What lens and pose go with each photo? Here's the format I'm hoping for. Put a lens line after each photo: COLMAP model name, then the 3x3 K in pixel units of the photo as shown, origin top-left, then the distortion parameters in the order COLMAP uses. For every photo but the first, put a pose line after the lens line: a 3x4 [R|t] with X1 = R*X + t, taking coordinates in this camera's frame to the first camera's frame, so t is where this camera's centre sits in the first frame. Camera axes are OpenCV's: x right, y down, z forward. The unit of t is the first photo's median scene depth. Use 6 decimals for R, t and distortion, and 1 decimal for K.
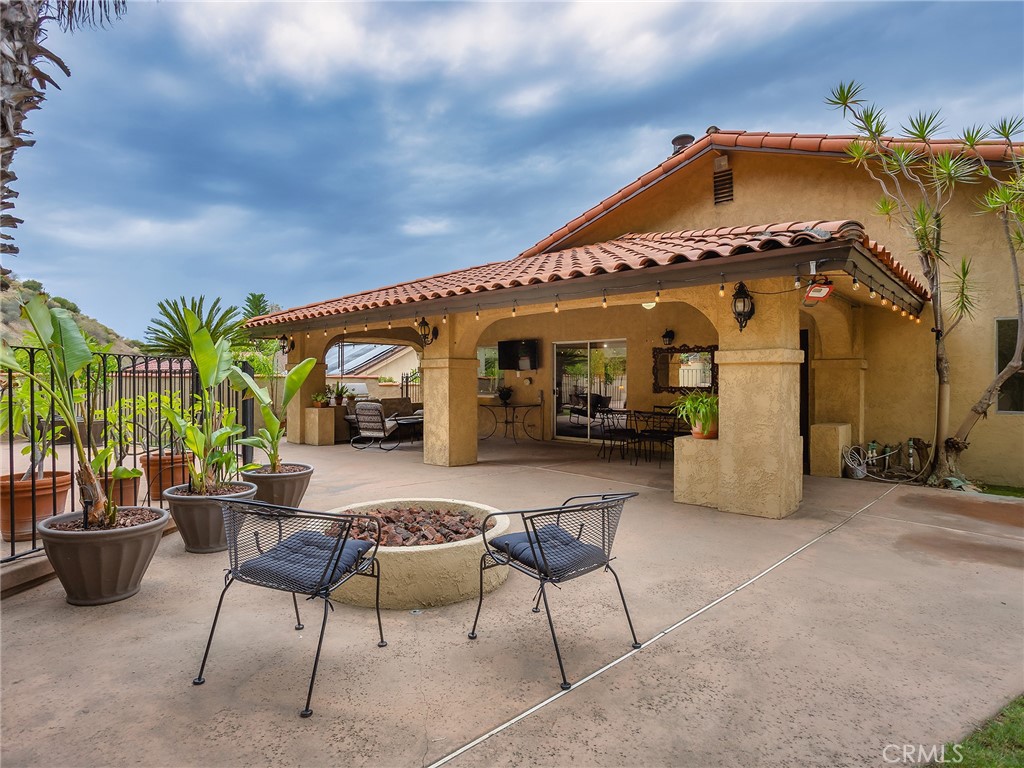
lens RADIAL K [[548.9, 0, 512.0], [0, 548.9, 384.0], [0, 0, 1]] dist [-0.000213, 0.000023]
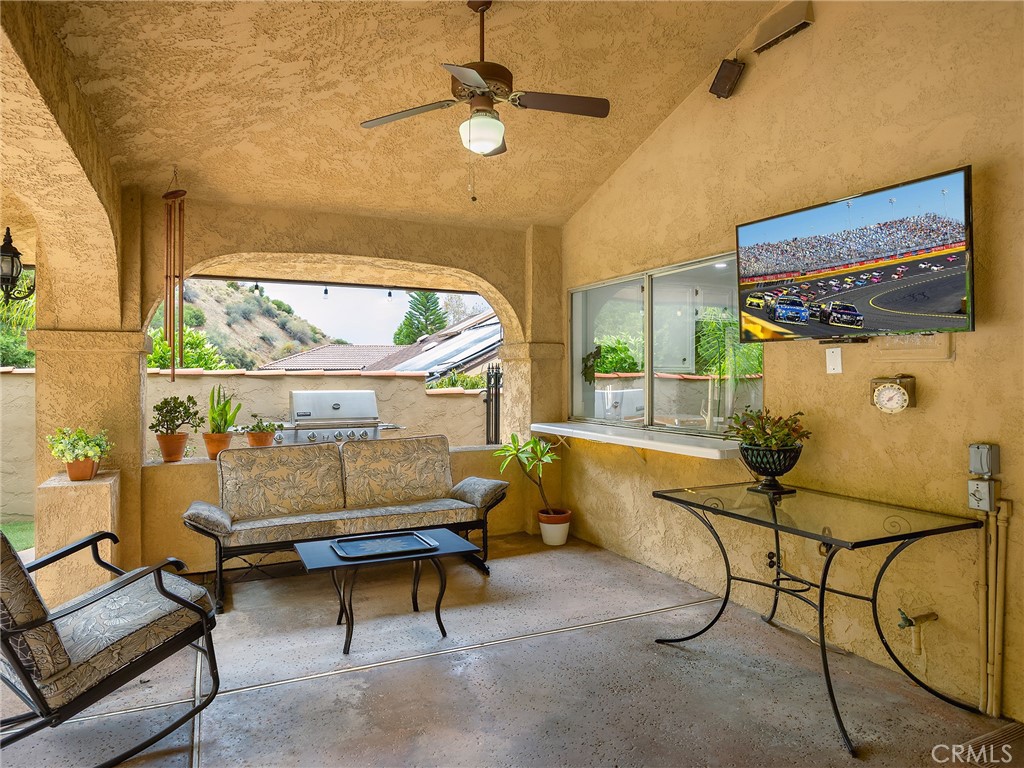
lens RADIAL K [[632.3, 0, 512.0], [0, 632.3, 384.0], [0, 0, 1]] dist [0.001104, 0.000651]
pose [[0.937526, 0.003988, -0.347893, -0.017761], [-0.004625, 0.999989, -0.001001, -0.005943], [0.347885, 0.002547, 0.937534, 0.585291]]
